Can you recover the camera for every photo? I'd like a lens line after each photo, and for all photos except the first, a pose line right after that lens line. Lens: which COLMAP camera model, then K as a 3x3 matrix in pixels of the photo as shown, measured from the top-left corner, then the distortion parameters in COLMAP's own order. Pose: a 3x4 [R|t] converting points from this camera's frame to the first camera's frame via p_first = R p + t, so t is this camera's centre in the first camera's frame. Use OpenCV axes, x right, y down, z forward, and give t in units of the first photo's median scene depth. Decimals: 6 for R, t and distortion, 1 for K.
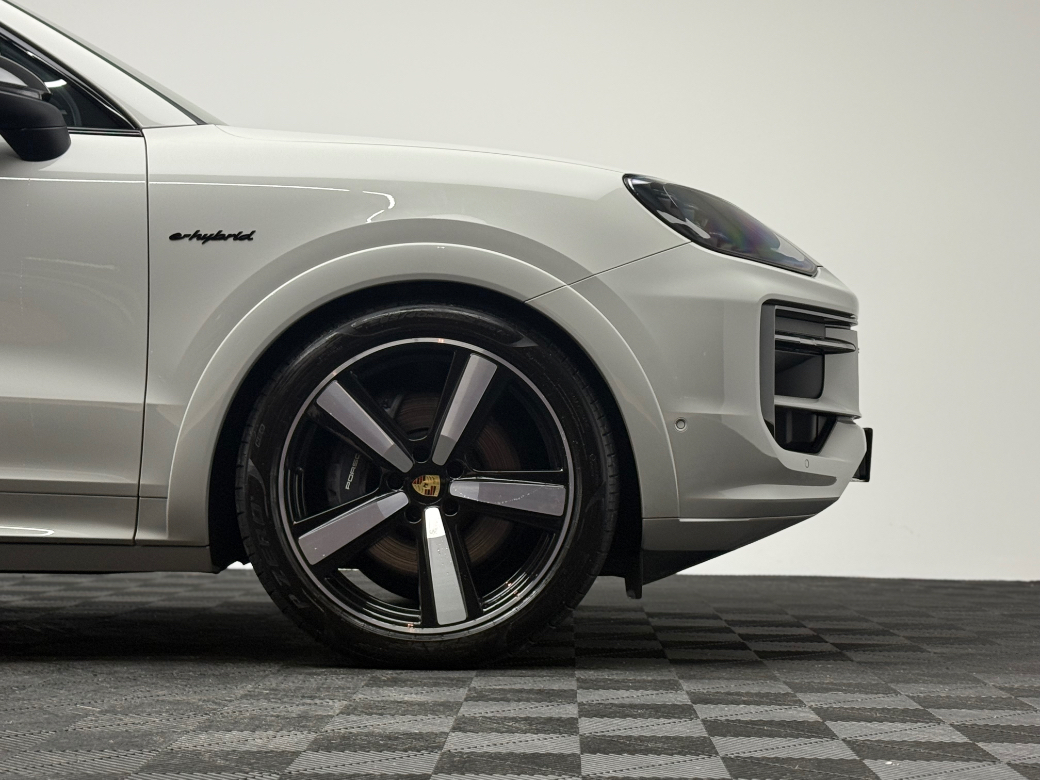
lens RADIAL K [[1948.6, 0, 527.3], [0, 1948.6, 384.7], [0, 0, 1]] dist [0.144530, 0.000000]
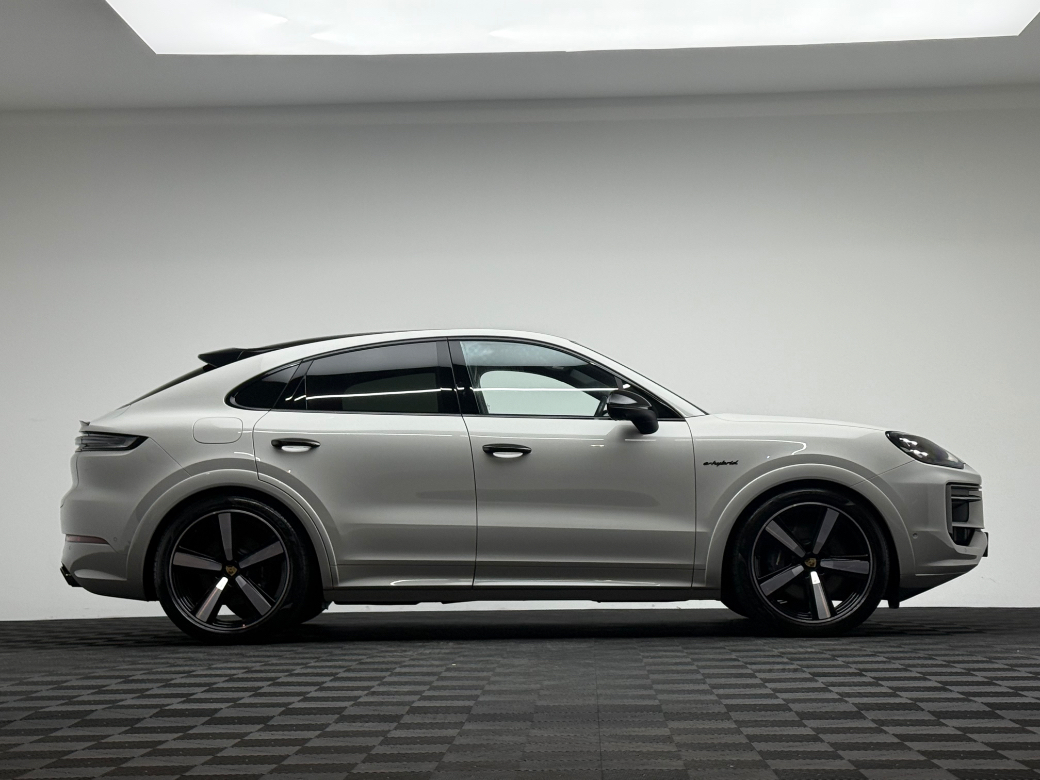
lens RADIAL K [[1948.6, 0, 512.7], [0, 1948.6, 398.2], [0, 0, 1]] dist [0.144530, 0.000000]
pose [[0.999601, -0.024706, -0.013675, -0.386265], [0.024257, 0.999191, -0.032064, -0.084651], [0.014456, 0.031720, 0.999392, -1.463672]]
